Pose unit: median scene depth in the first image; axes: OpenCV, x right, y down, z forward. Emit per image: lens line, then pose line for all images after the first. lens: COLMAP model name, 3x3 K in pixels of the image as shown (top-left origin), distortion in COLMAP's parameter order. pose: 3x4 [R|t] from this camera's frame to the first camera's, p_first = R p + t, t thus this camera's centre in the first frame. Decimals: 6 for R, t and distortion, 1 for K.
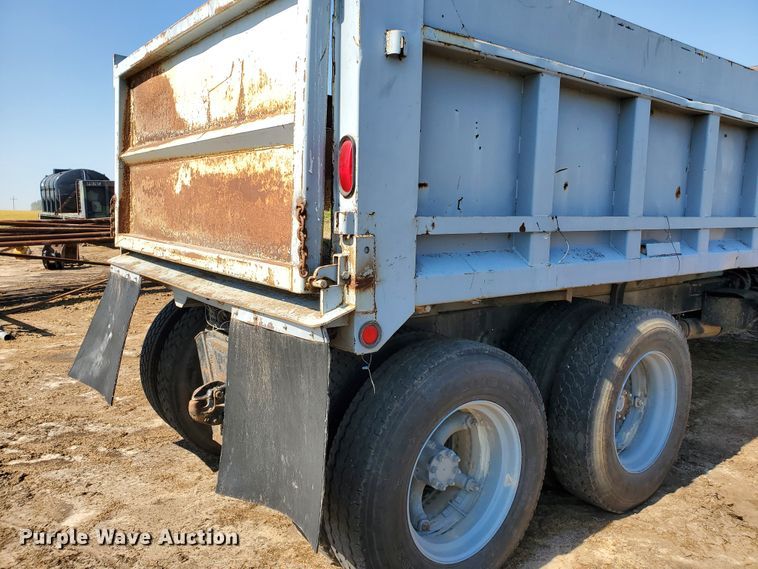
lens RADIAL K [[592.4, 0, 379.0], [0, 592.4, 284.5], [0, 0, 1]] dist [0.026306, 0.001476]
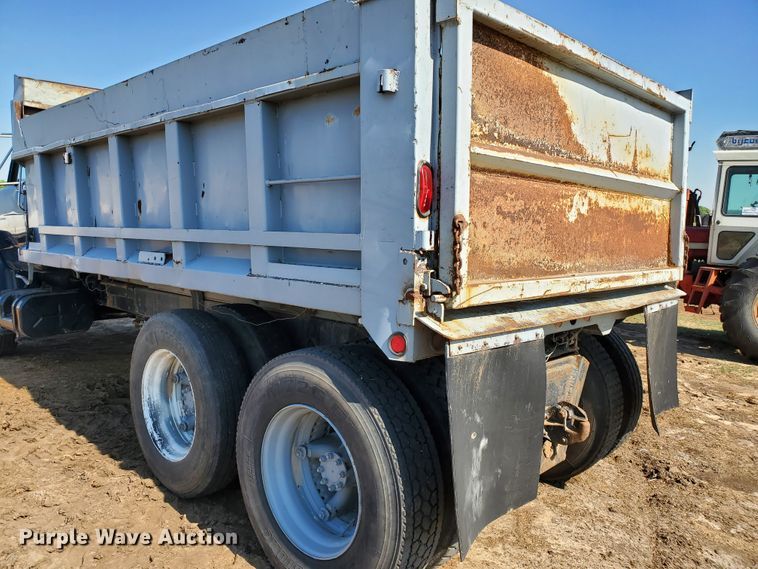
lens RADIAL K [[579.7, 0, 374.5], [0, 579.7, 293.1], [0, 0, 1]] dist [0.010913, -0.001965]
pose [[-0.129896, -0.128530, 0.983162, -1.296849], [0.104415, 0.984276, 0.142471, -0.220415], [-0.986014, 0.121163, -0.114433, 1.531333]]
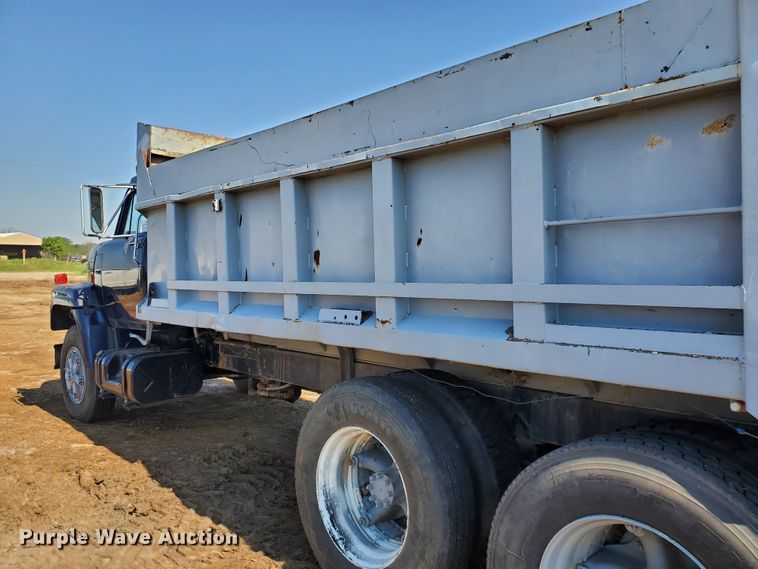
lens RADIAL K [[592.4, 0, 379.0], [0, 592.4, 284.5], [0, 0, 1]] dist [0.026306, 0.001476]
pose [[-0.071028, -0.023614, 0.997195, -1.076332], [0.111890, 0.993222, 0.031489, -0.251798], [-0.991179, 0.113812, -0.067905, 1.854011]]
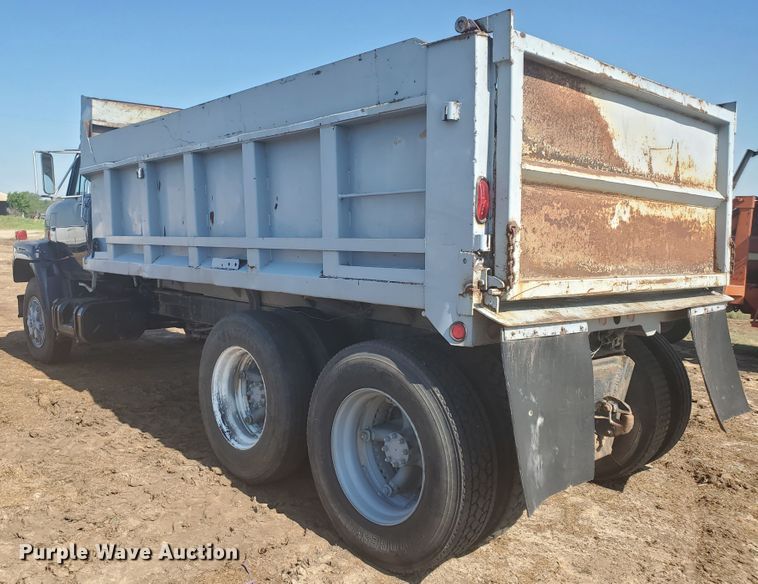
lens RADIAL K [[638.1, 0, 356.7], [0, 638.1, 292.1], [0, 0, 1]] dist [0.008565, 0.004602]
pose [[-0.051955, -0.097563, 0.993872, -1.527593], [0.108939, 0.988724, 0.102753, -0.221221], [-0.992690, 0.113610, -0.040740, 1.612461]]
